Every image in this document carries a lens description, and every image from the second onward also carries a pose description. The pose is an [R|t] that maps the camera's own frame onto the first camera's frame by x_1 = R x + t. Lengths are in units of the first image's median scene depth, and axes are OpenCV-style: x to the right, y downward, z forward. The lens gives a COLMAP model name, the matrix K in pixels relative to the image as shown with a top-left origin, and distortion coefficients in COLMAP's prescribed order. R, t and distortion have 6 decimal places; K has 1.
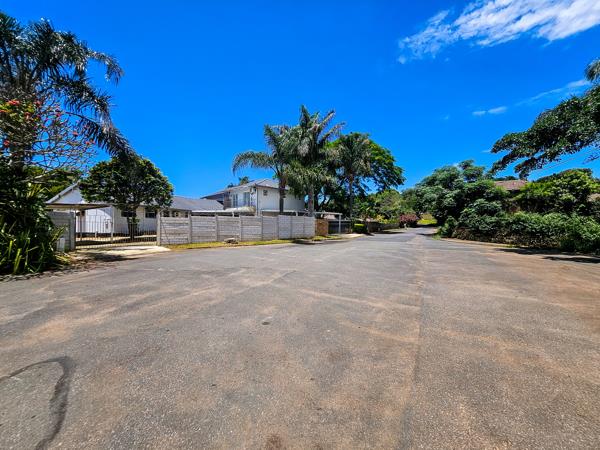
lens RADIAL K [[236.2, 0, 302.9], [0, 236.2, 226.1], [0, 0, 1]] dist [-0.013258, 0.001999]
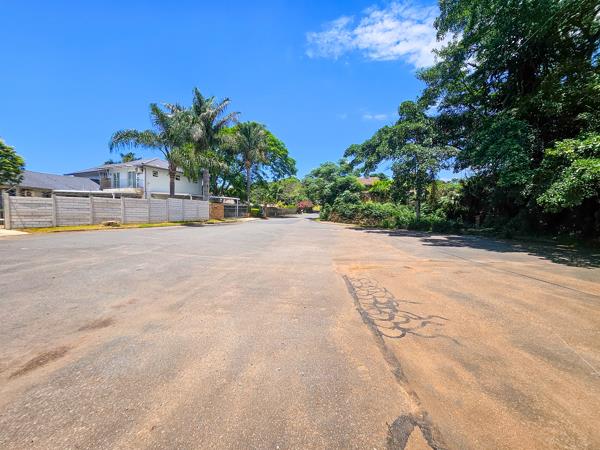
lens RADIAL K [[236.2, 0, 303.7], [0, 236.2, 224.0], [0, 0, 1]] dist [-0.013258, 0.001999]
pose [[0.927802, -0.008657, 0.372971, 0.044120], [-0.010962, 0.998667, 0.050447, 0.005428], [-0.372911, -0.050893, 0.926470, -0.113396]]
